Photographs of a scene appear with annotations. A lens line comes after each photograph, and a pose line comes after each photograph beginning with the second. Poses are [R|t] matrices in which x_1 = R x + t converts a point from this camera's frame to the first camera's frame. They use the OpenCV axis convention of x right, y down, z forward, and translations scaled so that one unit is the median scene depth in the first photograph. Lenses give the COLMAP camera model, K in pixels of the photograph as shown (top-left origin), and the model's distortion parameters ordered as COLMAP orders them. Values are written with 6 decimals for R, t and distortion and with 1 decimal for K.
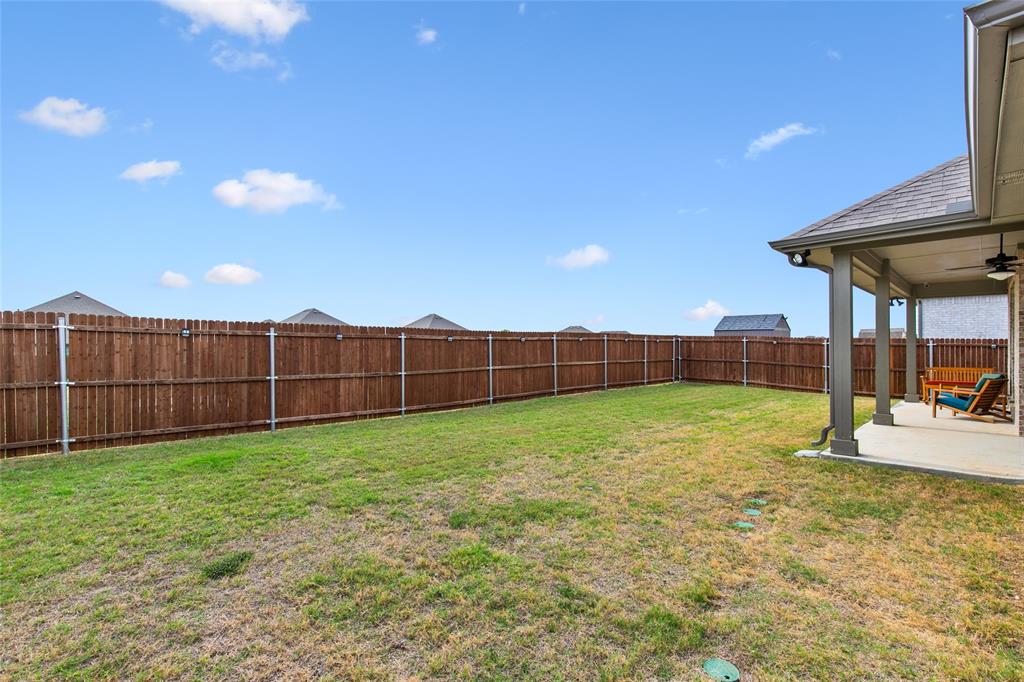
lens RADIAL K [[460.2, 0, 514.6], [0, 460.2, 345.1], [0, 0, 1]] dist [0.007275, -0.001039]
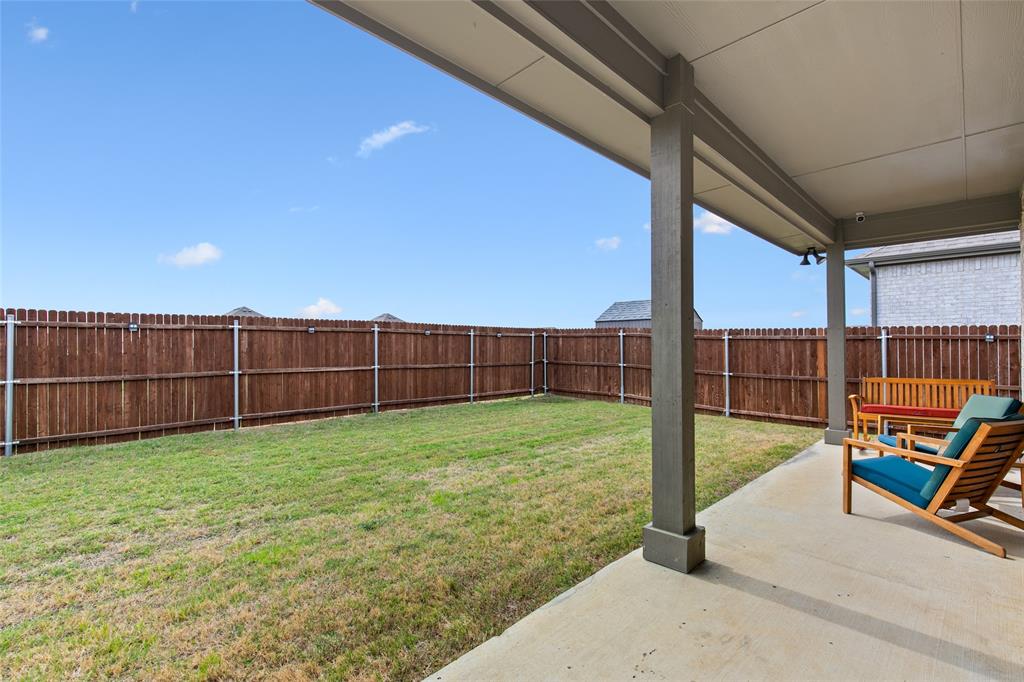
lens RADIAL K [[460.2, 0, 514.6], [0, 460.2, 345.1], [0, 0, 1]] dist [0.007275, -0.001039]
pose [[0.999929, -0.001881, 0.011800, 0.385362], [0.001948, 0.999982, -0.005646, 0.010411], [-0.011789, 0.005668, 0.999914, 0.379864]]
